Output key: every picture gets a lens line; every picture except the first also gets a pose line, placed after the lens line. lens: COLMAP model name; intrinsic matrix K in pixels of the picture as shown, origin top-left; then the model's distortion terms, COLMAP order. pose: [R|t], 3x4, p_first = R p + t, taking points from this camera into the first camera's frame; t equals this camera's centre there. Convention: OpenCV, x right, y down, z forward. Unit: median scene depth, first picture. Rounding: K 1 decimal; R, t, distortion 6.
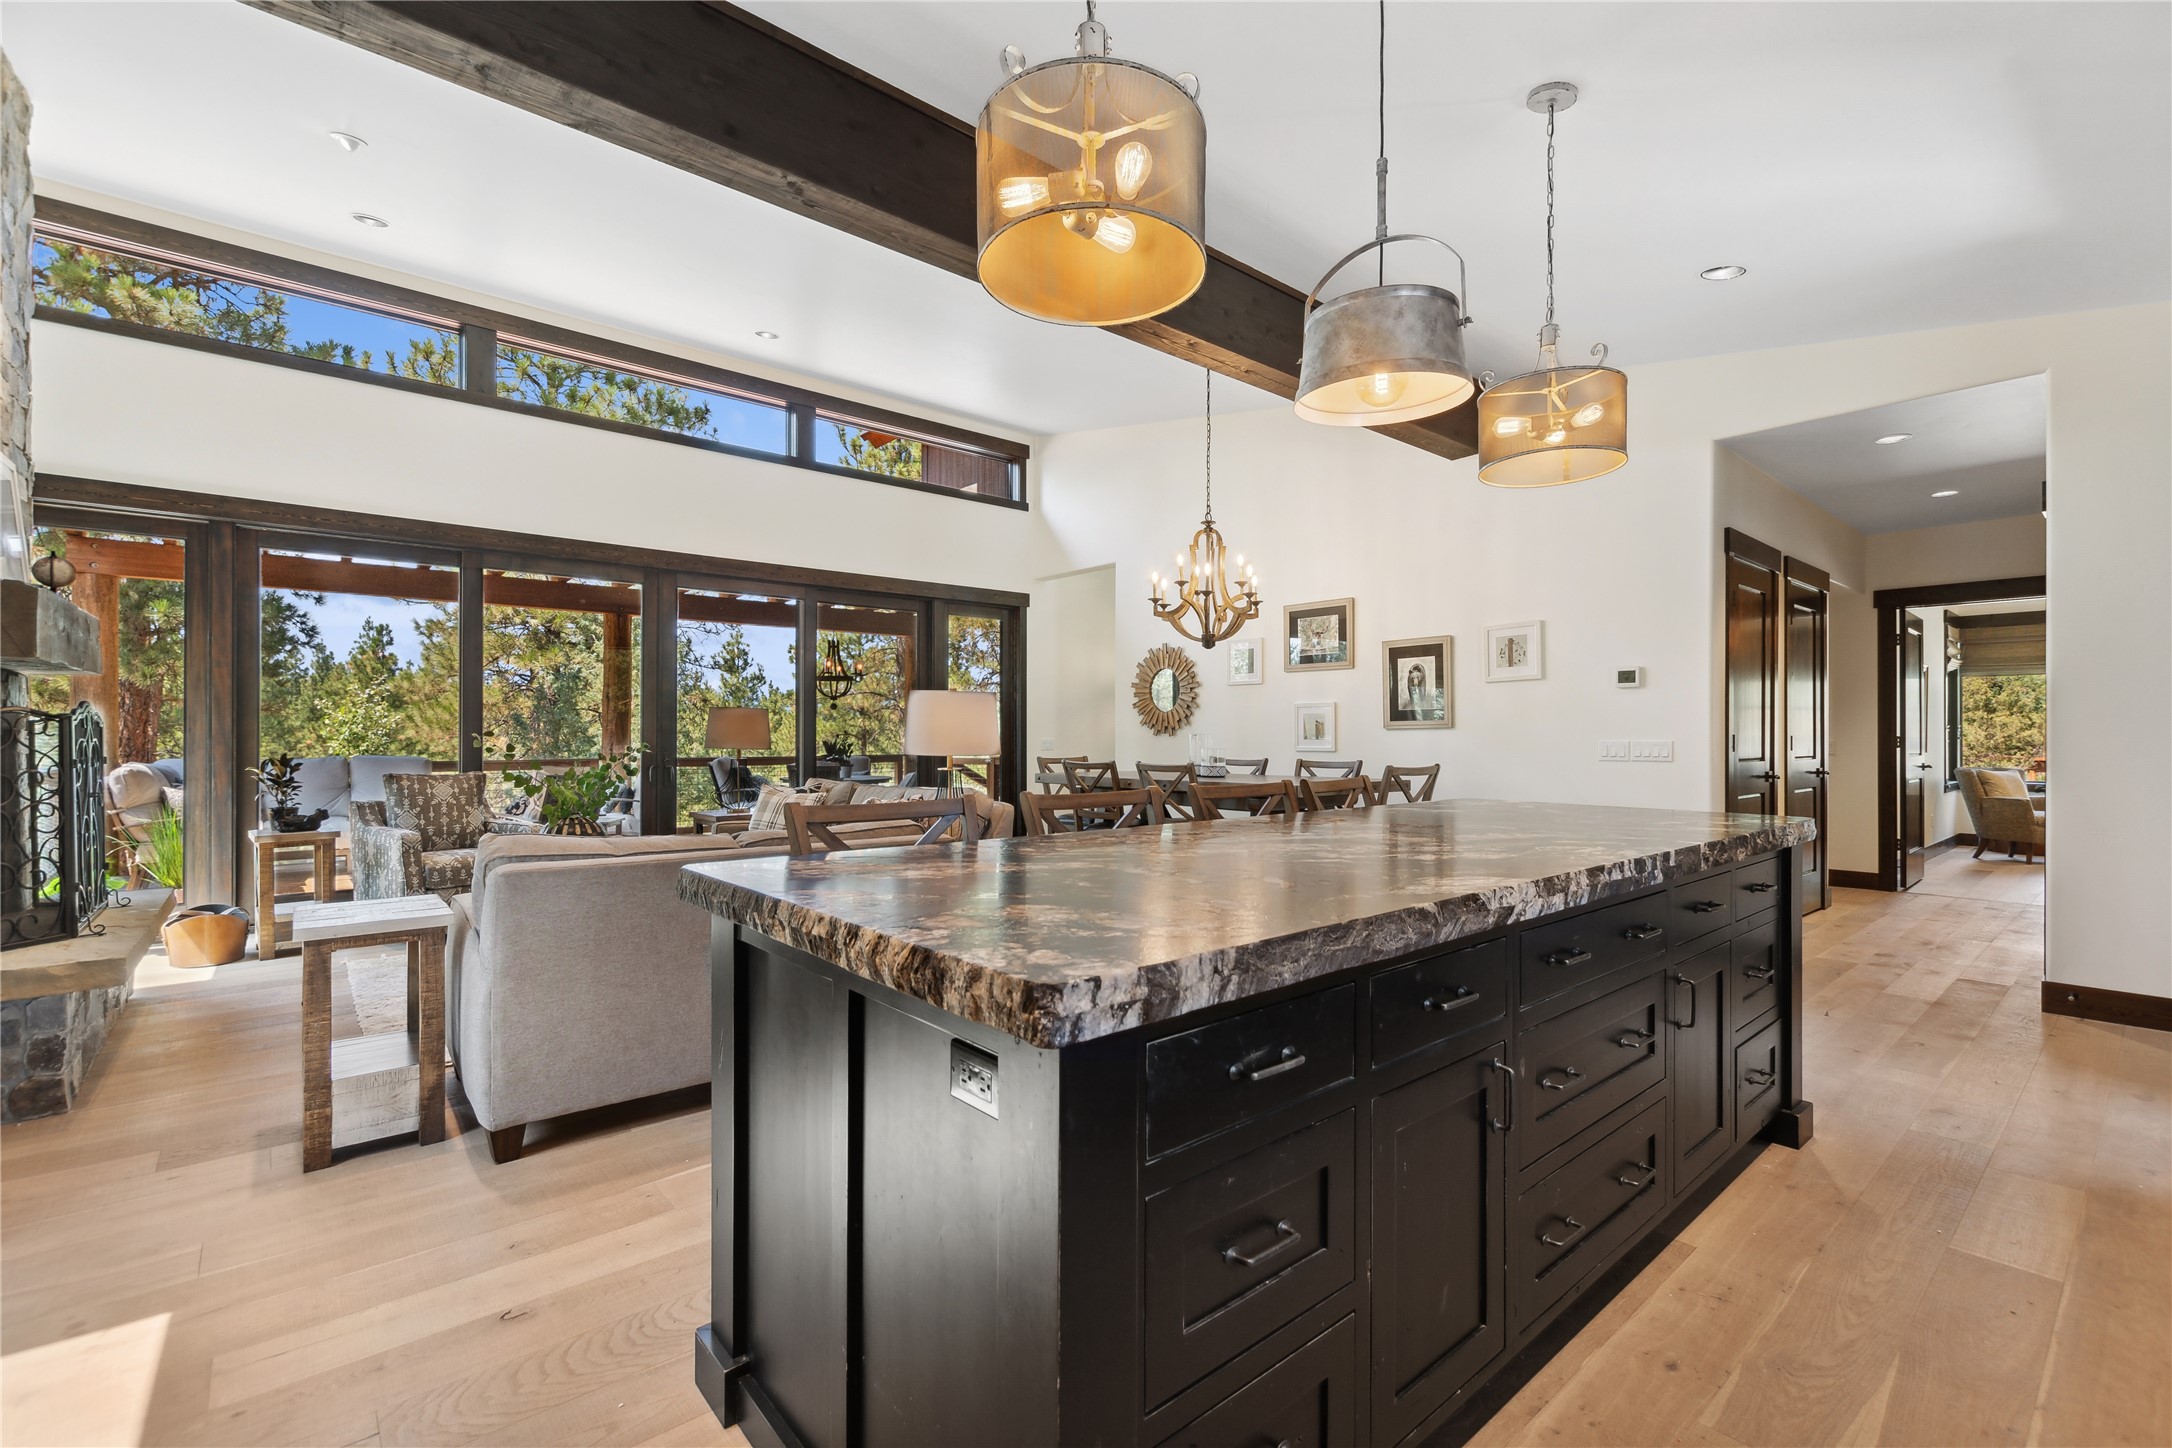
lens RADIAL K [[941.0, 0, 1088.0], [0, 941.0, 736.9], [0, 0, 1]] dist [0.004778, 0.000025]
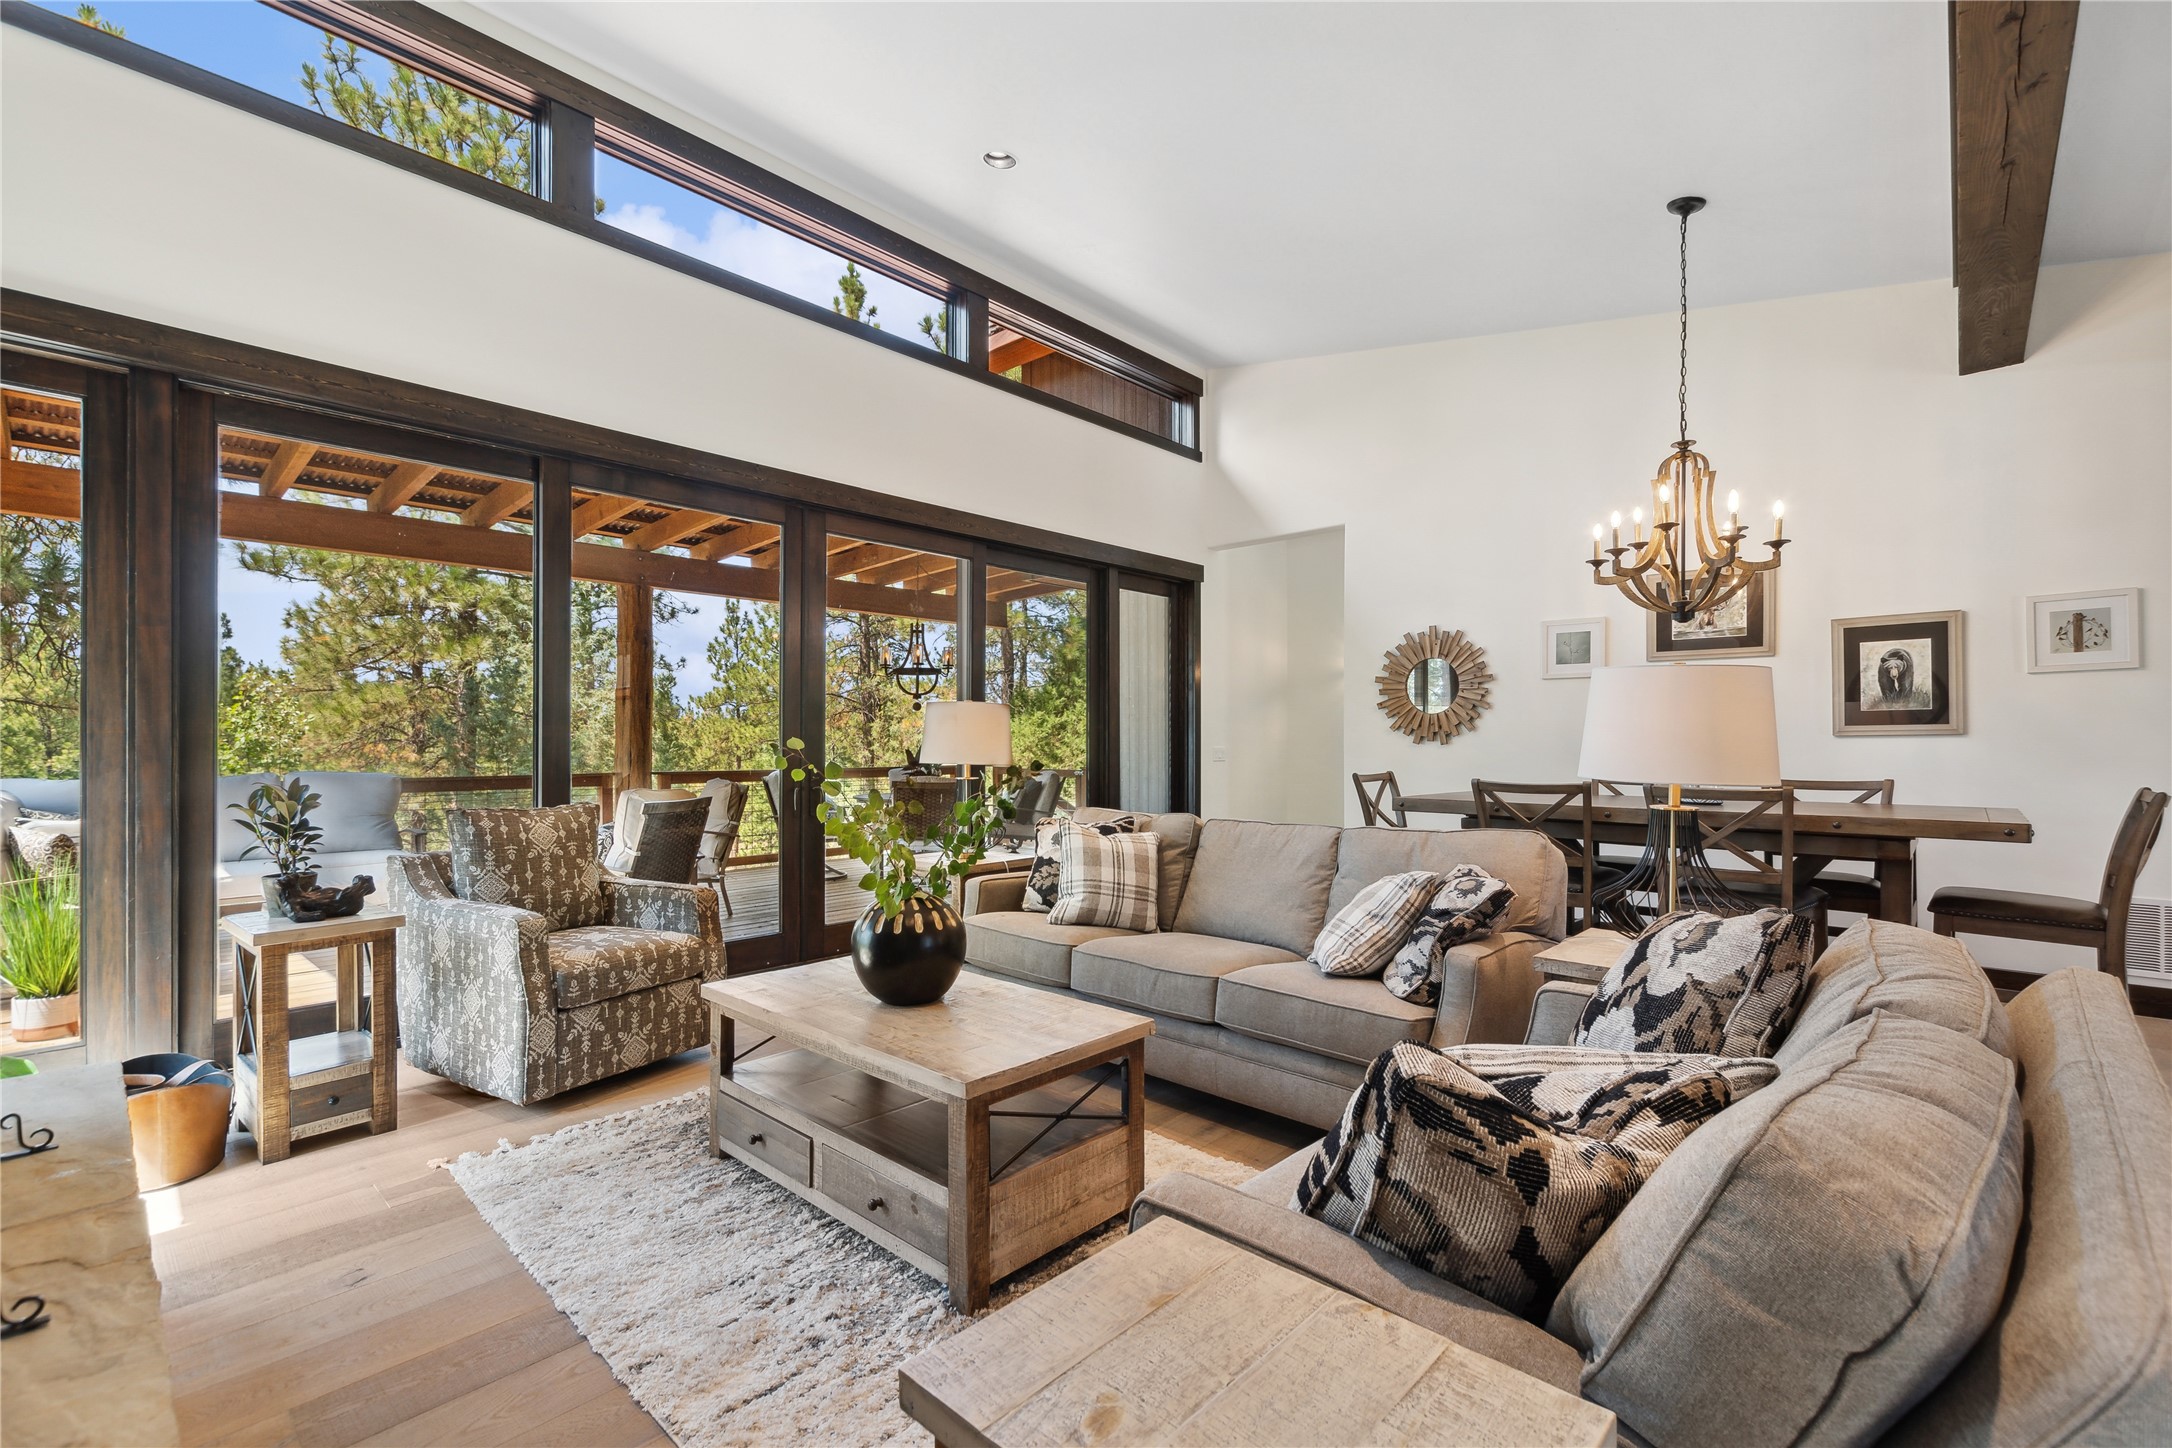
lens RADIAL K [[924.3, 0, 1062.5], [0, 924.3, 745.0], [0, 0, 1]] dist [0.002616, 0.000390]
pose [[0.993549, 0.000224, 0.113402, -0.414768], [-0.000499, 0.999997, 0.002393, -0.002884], [-0.113401, -0.002434, 0.993546, 0.363295]]
